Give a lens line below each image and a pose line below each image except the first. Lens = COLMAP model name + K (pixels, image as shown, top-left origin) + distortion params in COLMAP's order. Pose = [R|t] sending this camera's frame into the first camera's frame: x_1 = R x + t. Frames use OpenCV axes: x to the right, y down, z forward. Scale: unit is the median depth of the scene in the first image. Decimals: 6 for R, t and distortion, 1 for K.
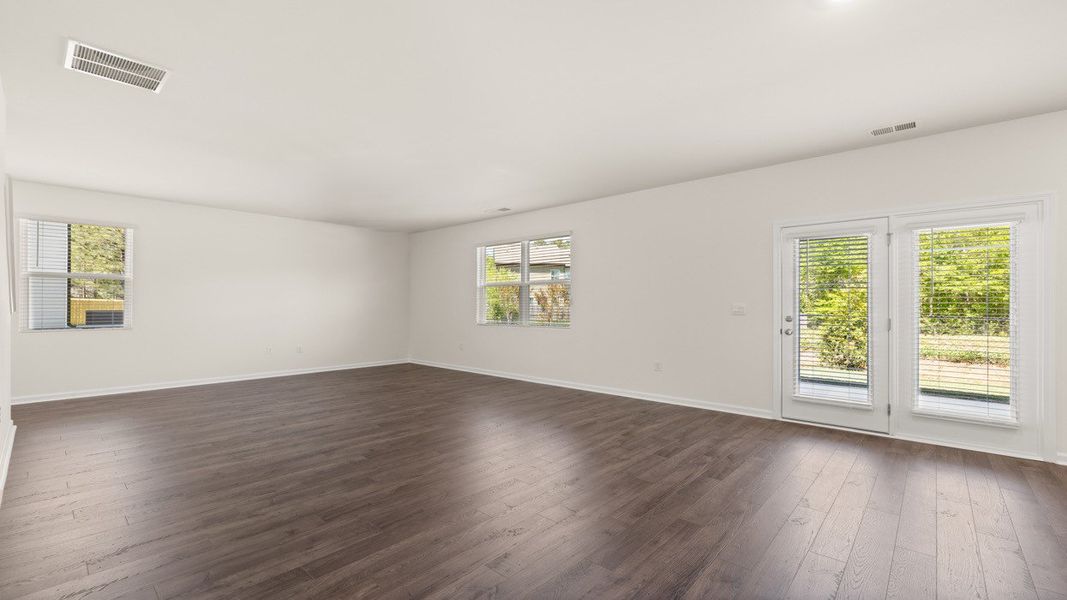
lens RADIAL K [[448.2, 0, 529.1], [0, 448.2, 301.7], [0, 0, 1]] dist [-0.001900, -0.000322]
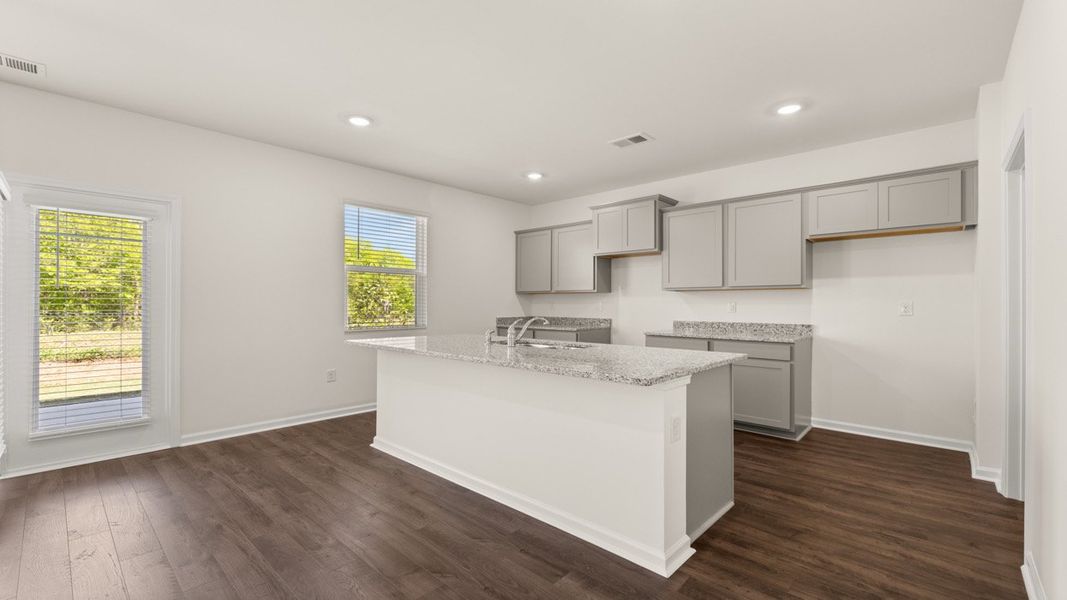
lens RADIAL K [[448.2, 0, 529.1], [0, 448.2, 301.7], [0, 0, 1]] dist [-0.001900, -0.000322]
pose [[0.012666, -0.000934, 0.999919, 0.076169], [-0.007940, 0.999968, 0.001035, 0.001450], [-0.999888, -0.007953, 0.012658, 0.105205]]
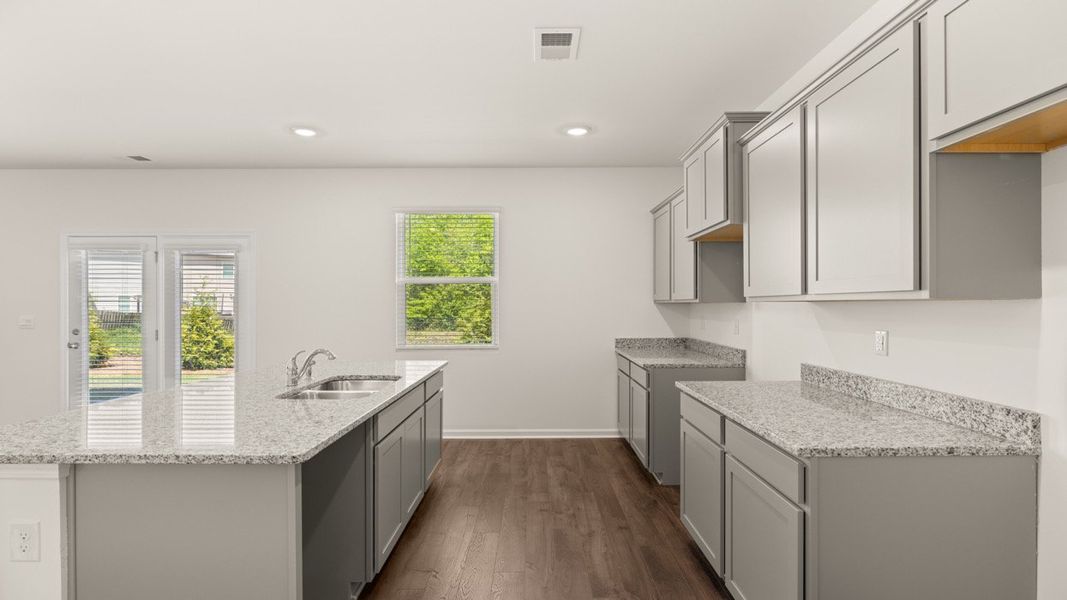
lens RADIAL K [[543.4, 0, 531.1], [0, 543.4, 310.0], [0, 0, 1]] dist [-0.000486, 0.000108]
pose [[0.746297, -0.013731, 0.665471, 0.535451], [0.000994, 0.999809, 0.019514, -0.030556], [-0.665612, -0.013902, 0.746168, -0.532428]]
